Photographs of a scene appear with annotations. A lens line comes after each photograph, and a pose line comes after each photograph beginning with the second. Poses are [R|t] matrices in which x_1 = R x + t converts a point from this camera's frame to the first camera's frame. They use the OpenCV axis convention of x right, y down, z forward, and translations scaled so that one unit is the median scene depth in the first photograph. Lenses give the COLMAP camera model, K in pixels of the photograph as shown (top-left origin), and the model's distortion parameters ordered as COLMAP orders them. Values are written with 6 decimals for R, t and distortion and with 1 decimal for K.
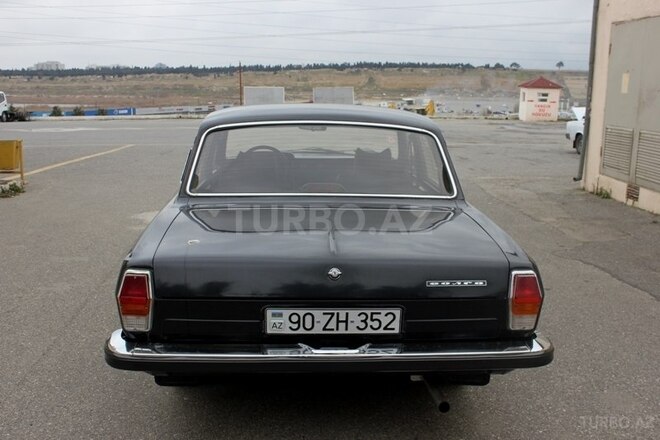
lens RADIAL K [[704.0, 0, 328.6], [0, 704.0, 218.3], [0, 0, 1]] dist [-0.065452, 0.000000]
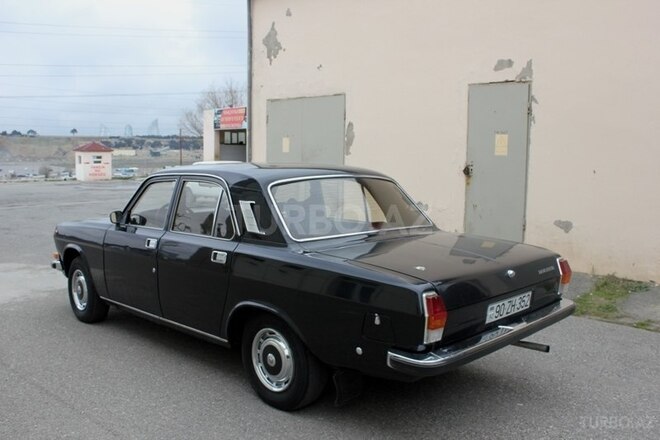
lens RADIAL K [[614.7, 0, 327.7], [0, 614.7, 221.1], [0, 0, 1]] dist [-0.095678, 0.000000]
pose [[0.733942, -0.080551, 0.674419, -0.091698], [0.128009, 0.991553, -0.020878, -0.004150], [-0.667041, 0.101655, 0.738054, 0.025796]]
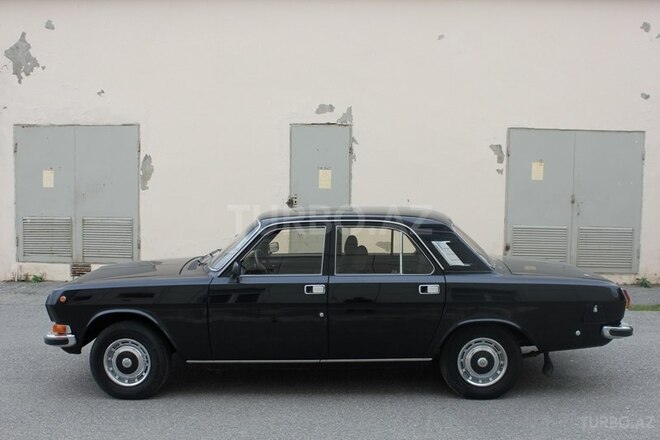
lens RADIAL K [[660.8, 0, 340.1], [0, 660.8, 240.7], [0, 0, 1]] dist [-0.054563, 0.000000]
pose [[0.070655, -0.110180, 0.991397, -0.176118], [0.185902, 0.977923, 0.095433, -0.030867], [-0.980025, 0.177560, 0.089577, 0.128482]]
